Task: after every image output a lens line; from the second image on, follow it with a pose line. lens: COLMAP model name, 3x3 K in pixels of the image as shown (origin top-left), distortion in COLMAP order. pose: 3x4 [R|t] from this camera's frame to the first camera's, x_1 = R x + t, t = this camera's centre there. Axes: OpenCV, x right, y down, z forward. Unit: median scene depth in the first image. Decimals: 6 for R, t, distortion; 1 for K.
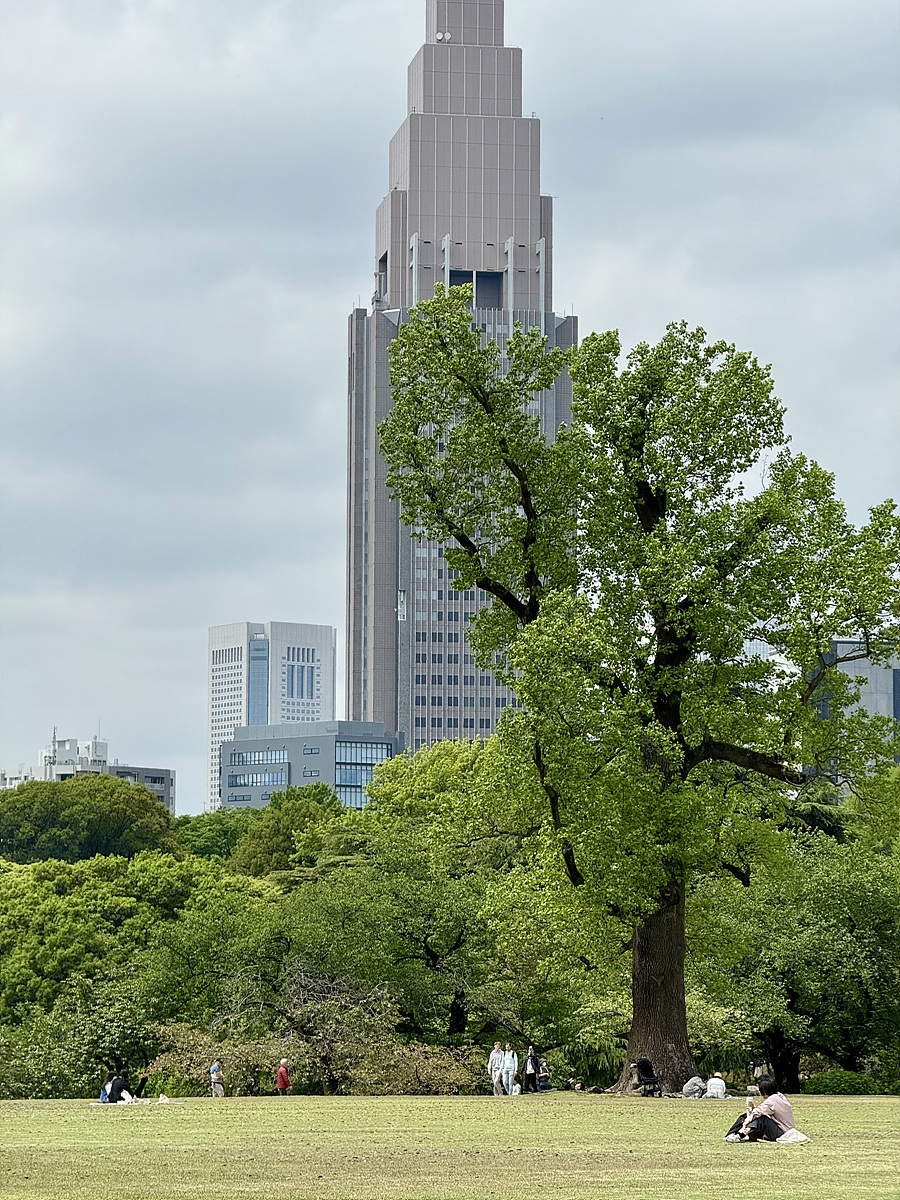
lens RADIAL K [[4220.3, 0, 450.0], [0, 4220.3, 600.0], [0, 0, 1]] dist [0.534394, 0.796427]
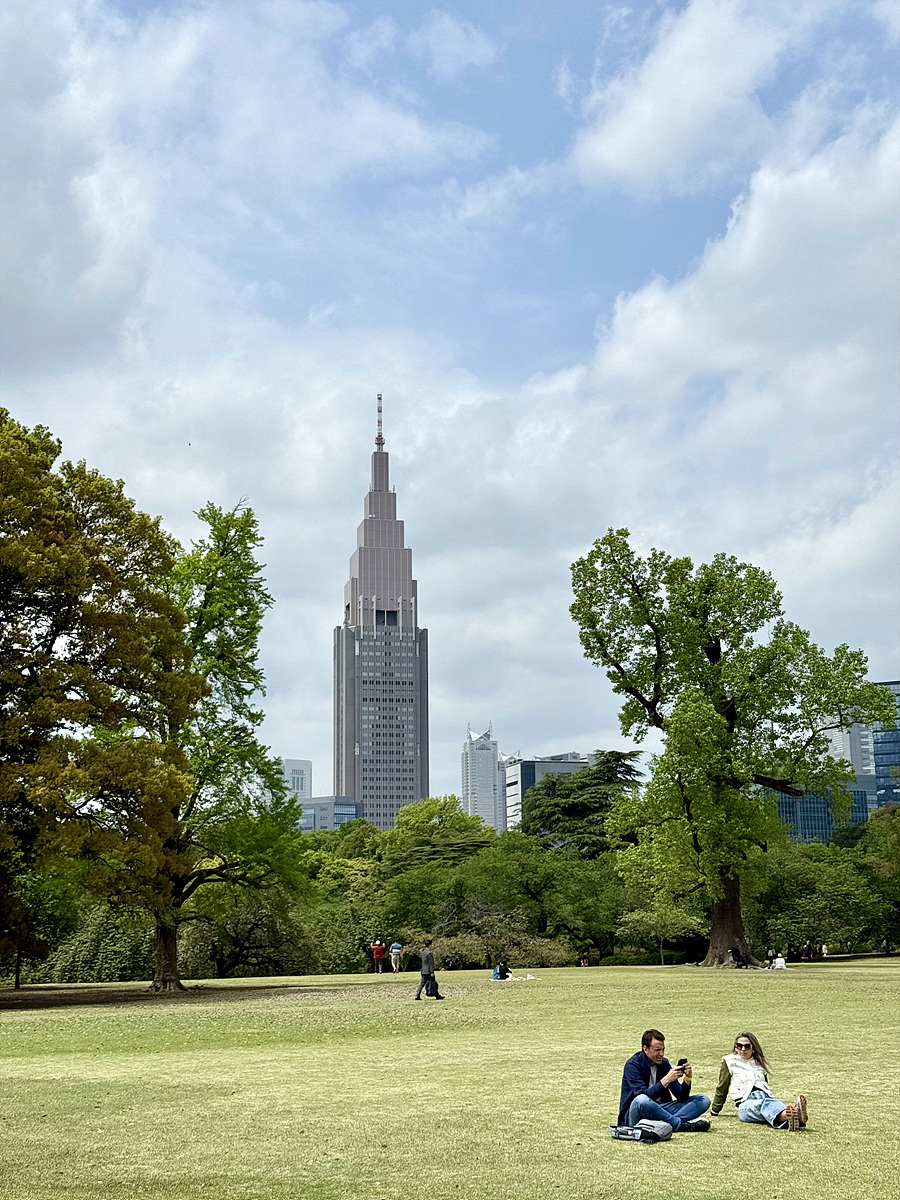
lens RADIAL K [[1732.8, 0, 450.0], [0, 1732.8, 600.0], [0, 0, 1]] dist [0.155506, 0.022350]
pose [[0.999037, -0.006426, 0.043407, -0.102259], [0.010031, 0.996470, -0.083345, 0.019468], [-0.042719, 0.083700, 0.995575, 0.229387]]
